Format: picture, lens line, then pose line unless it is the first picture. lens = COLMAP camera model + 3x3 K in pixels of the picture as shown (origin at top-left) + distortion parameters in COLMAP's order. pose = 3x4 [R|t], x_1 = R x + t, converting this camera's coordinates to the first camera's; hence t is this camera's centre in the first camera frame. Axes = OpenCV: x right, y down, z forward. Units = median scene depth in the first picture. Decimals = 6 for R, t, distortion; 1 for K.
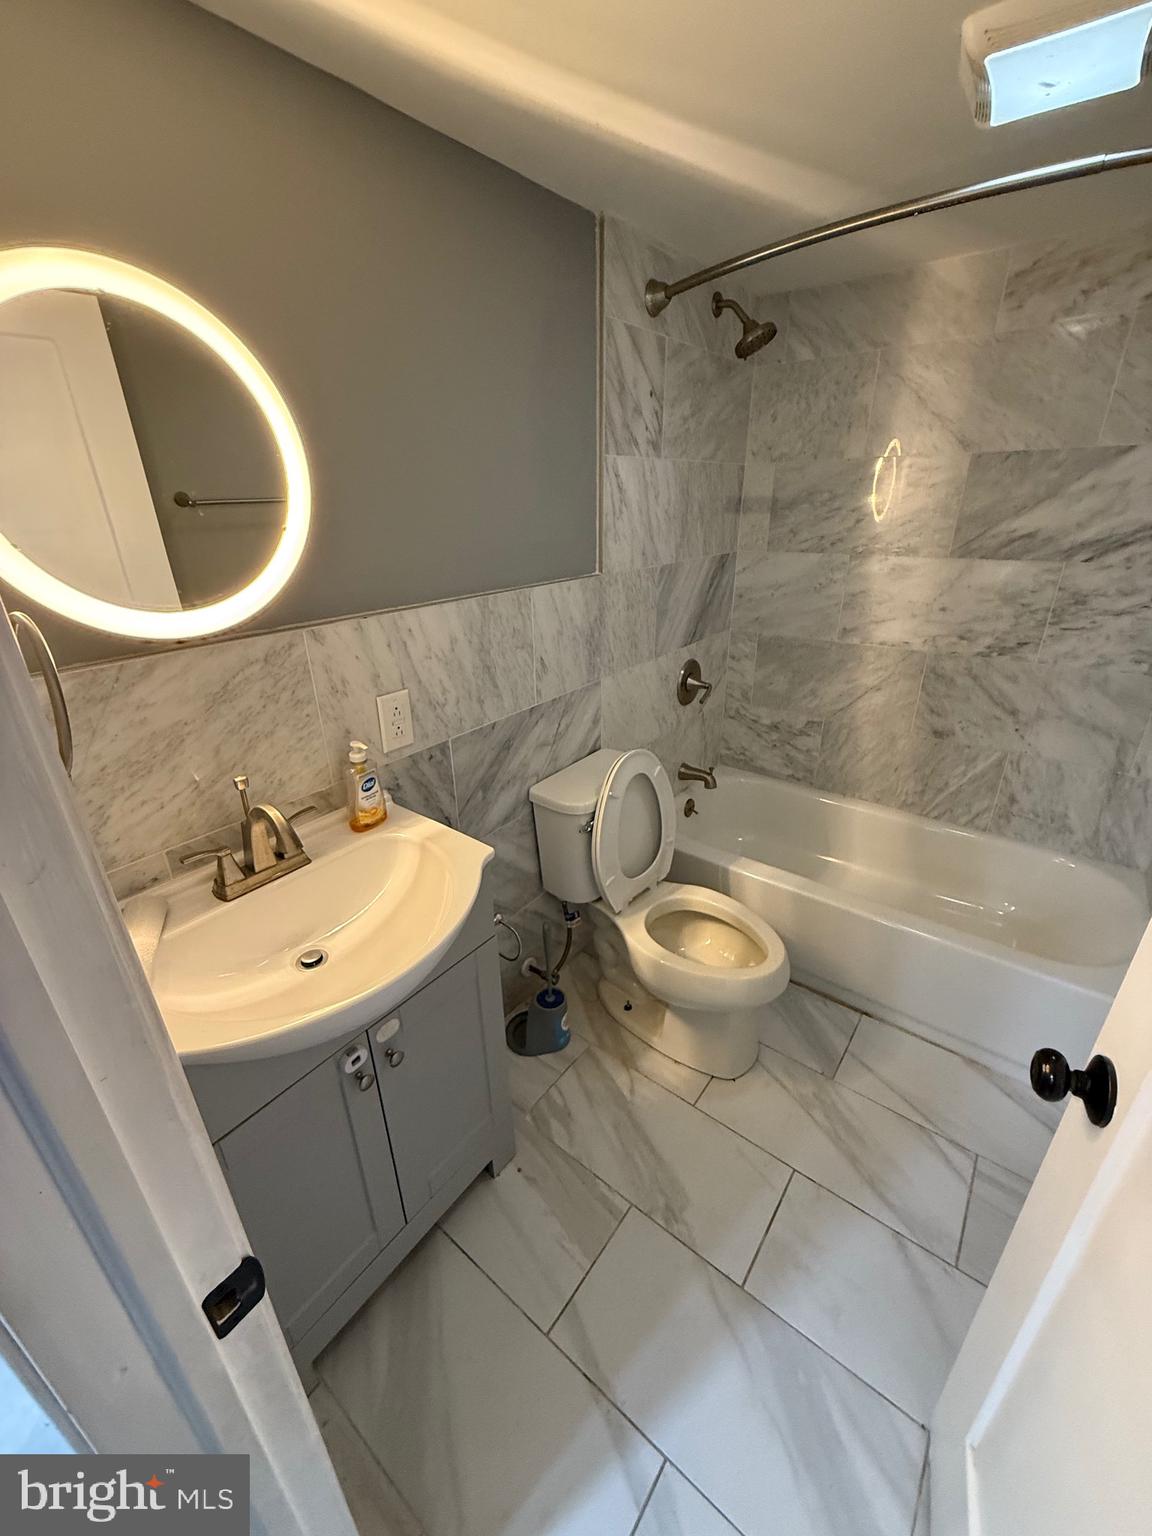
lens RADIAL K [[613.4, 0, 570.3], [0, 613.4, 765.1], [0, 0, 1]] dist [0.004000, -0.000726]
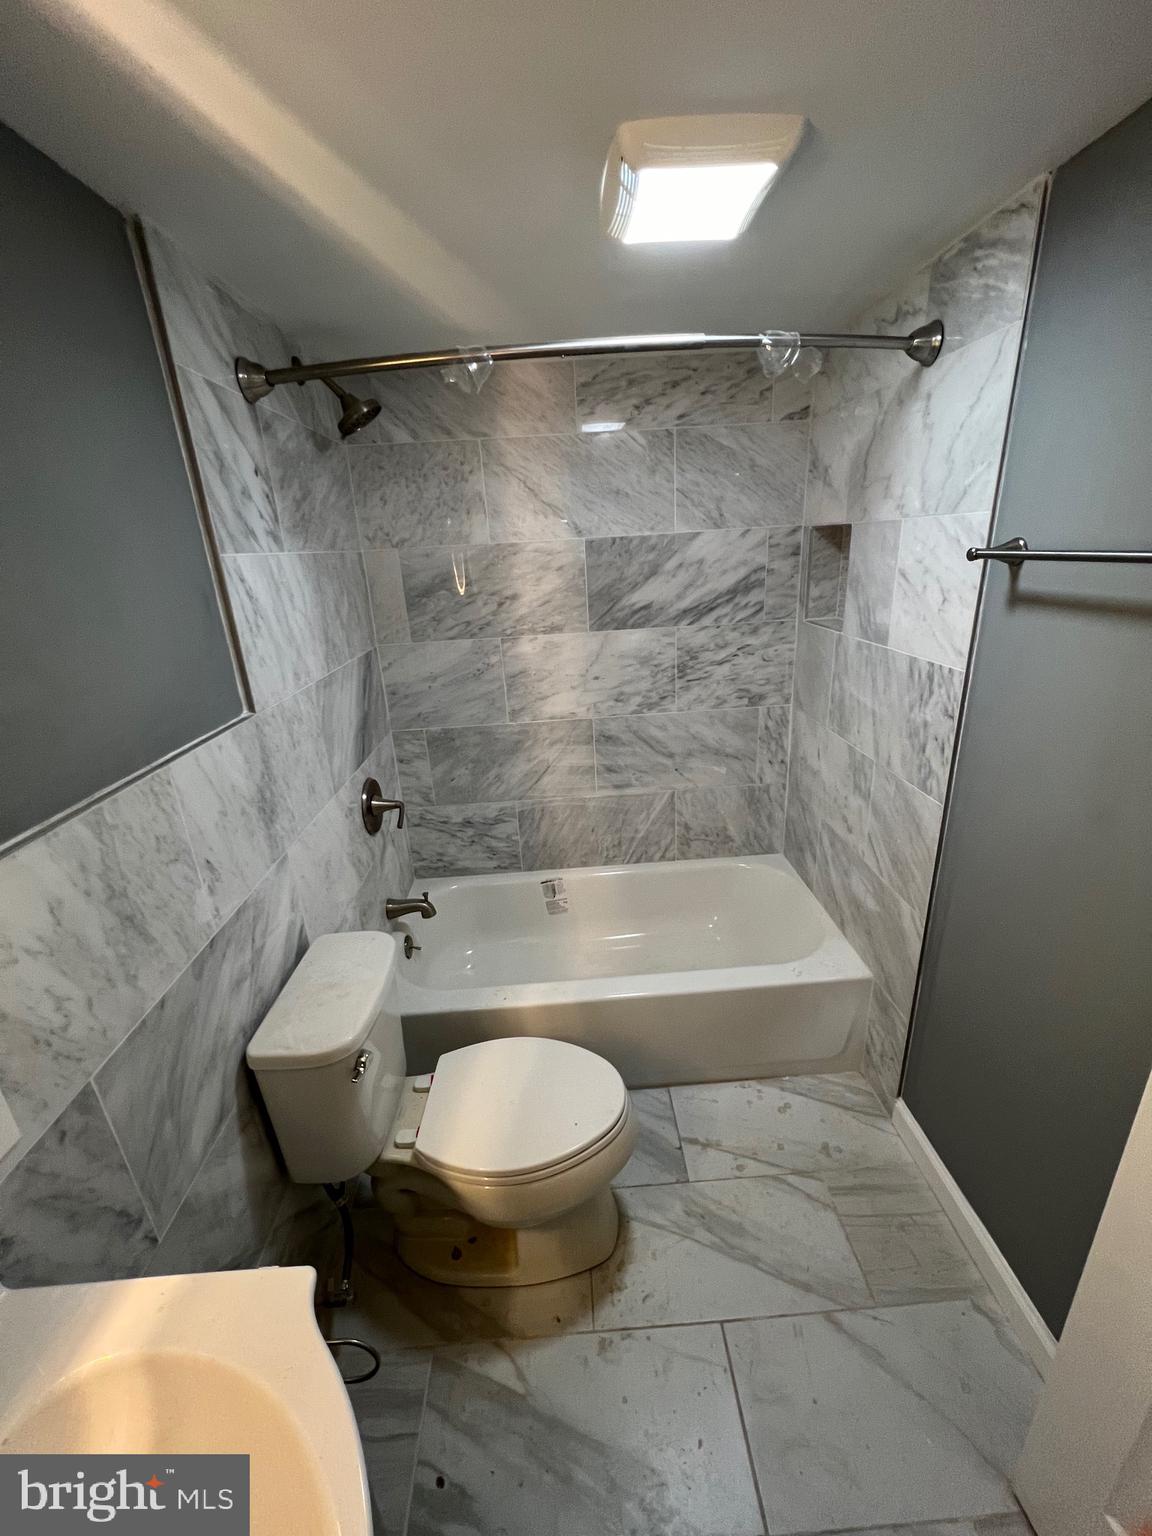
lens RADIAL K [[616.5, 0, 581.5], [0, 616.5, 765.5], [0, 0, 1]] dist [0.002238, -0.000466]
pose [[0.755477, -0.243868, 0.608098, -0.105387], [0.298596, 0.954307, 0.011746, -0.141323], [-0.583177, 0.172702, 0.793775, 0.214014]]
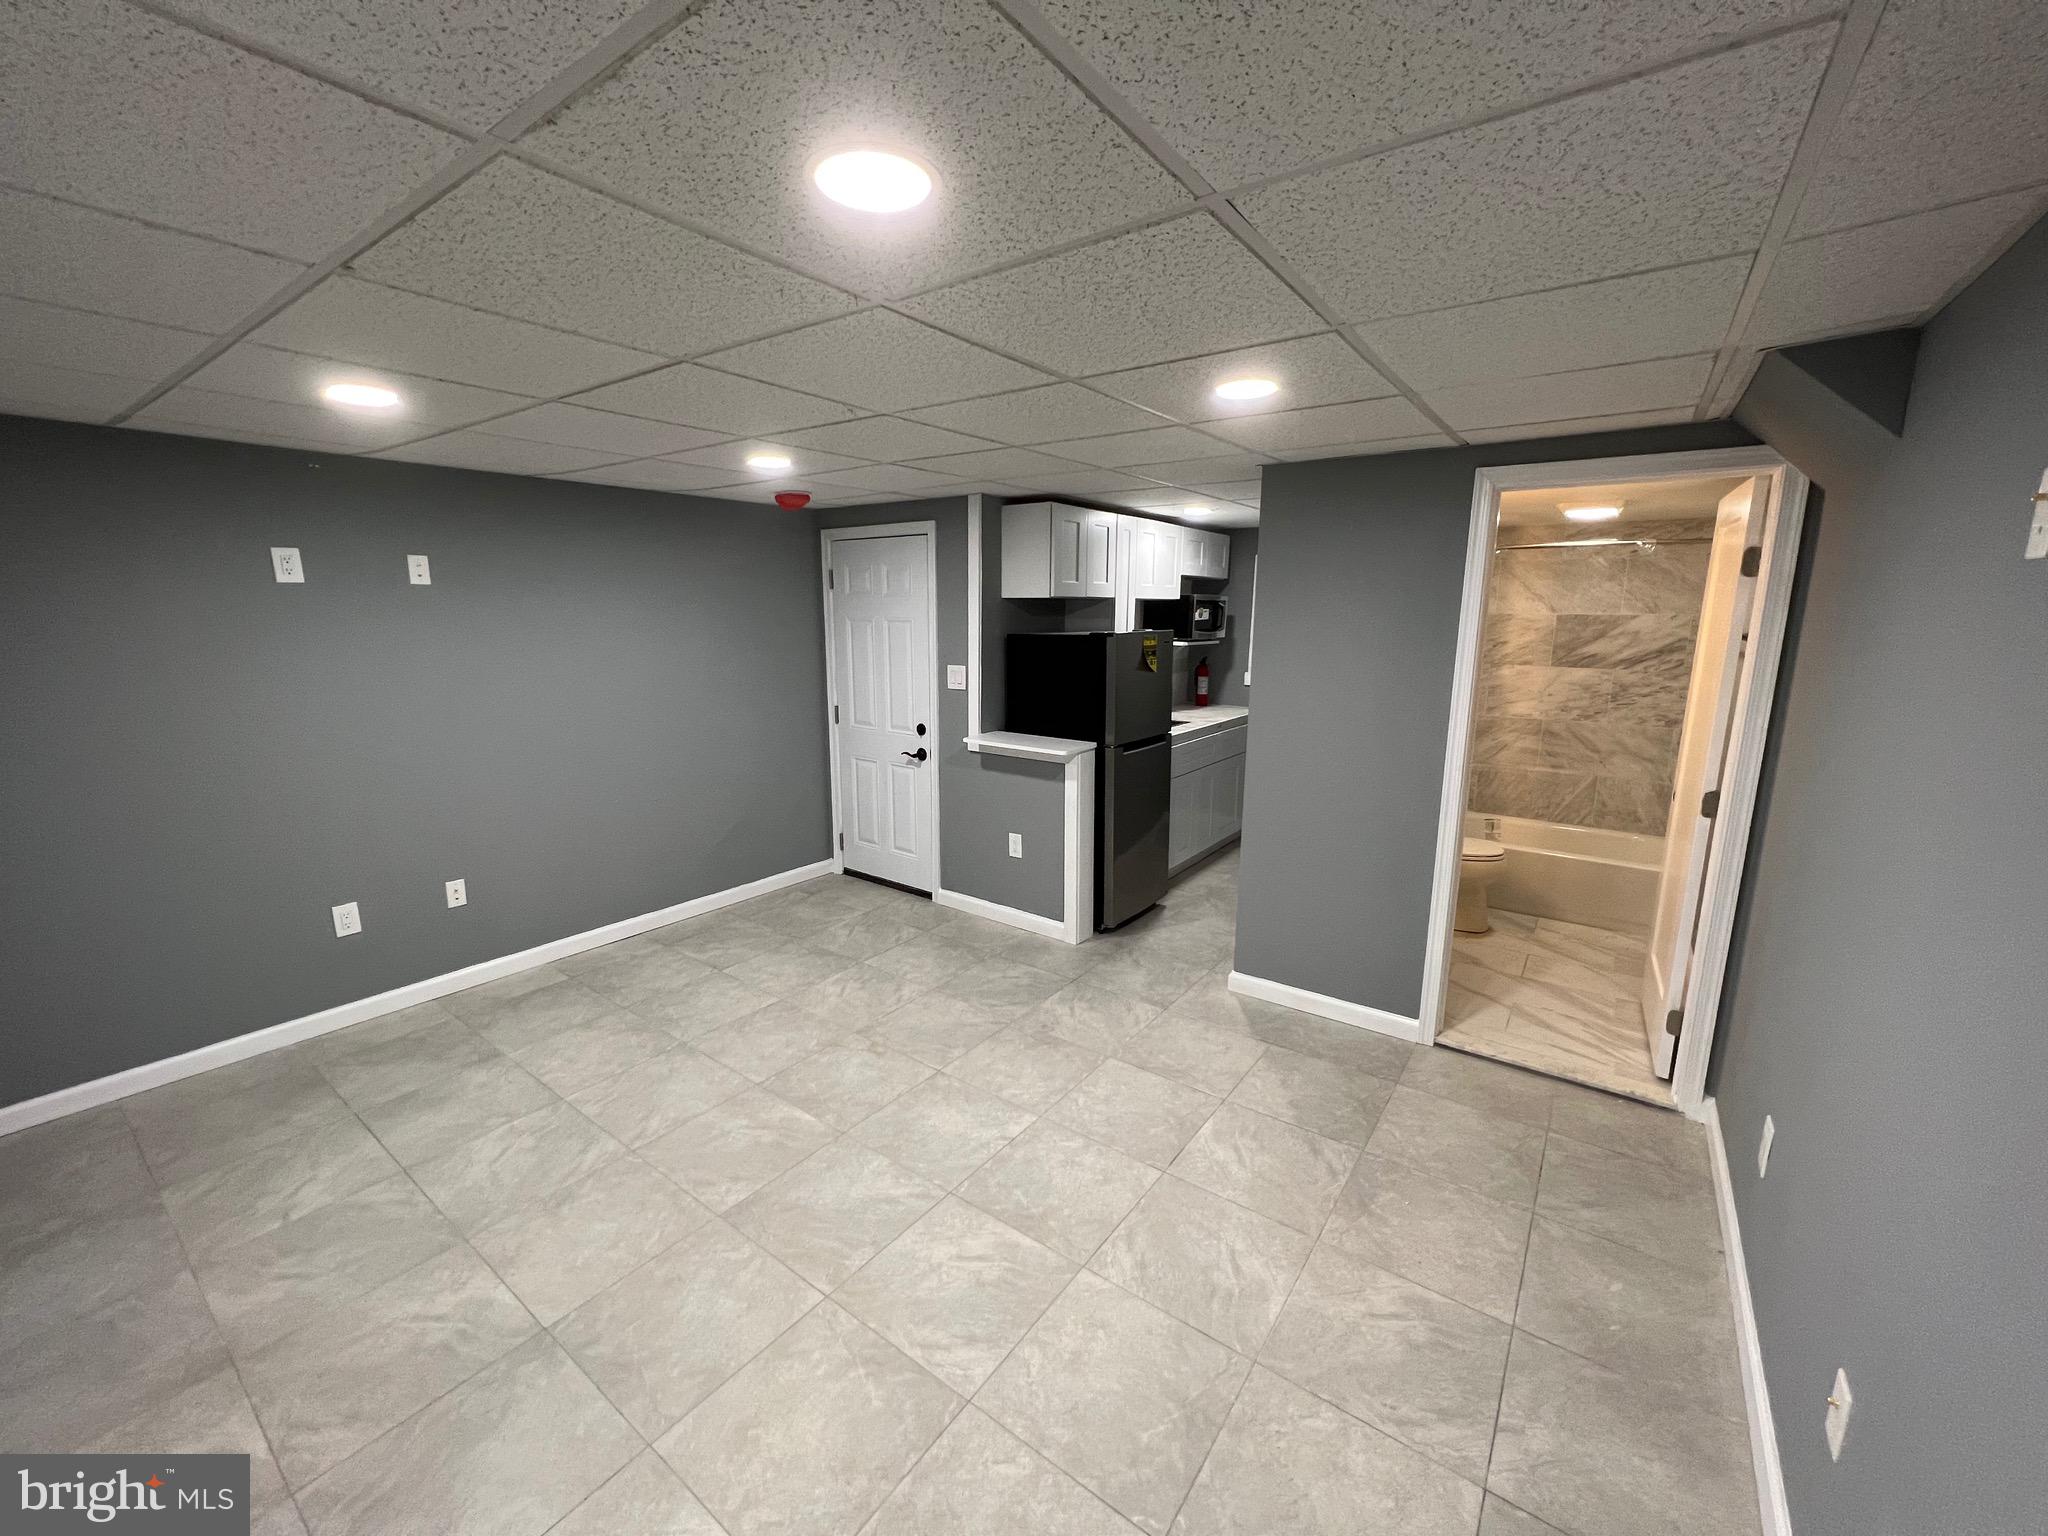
lens RADIAL K [[822.0, 0, 1016.6], [0, 822.0, 763.8], [0, 0, 1]] dist [0.002238, -0.000466]
pose [[0.999102, 0.019651, 0.037549, -1.095705], [-0.010746, 0.974512, -0.224077, 0.528299], [-0.040996, 0.223472, 0.973848, -1.296715]]
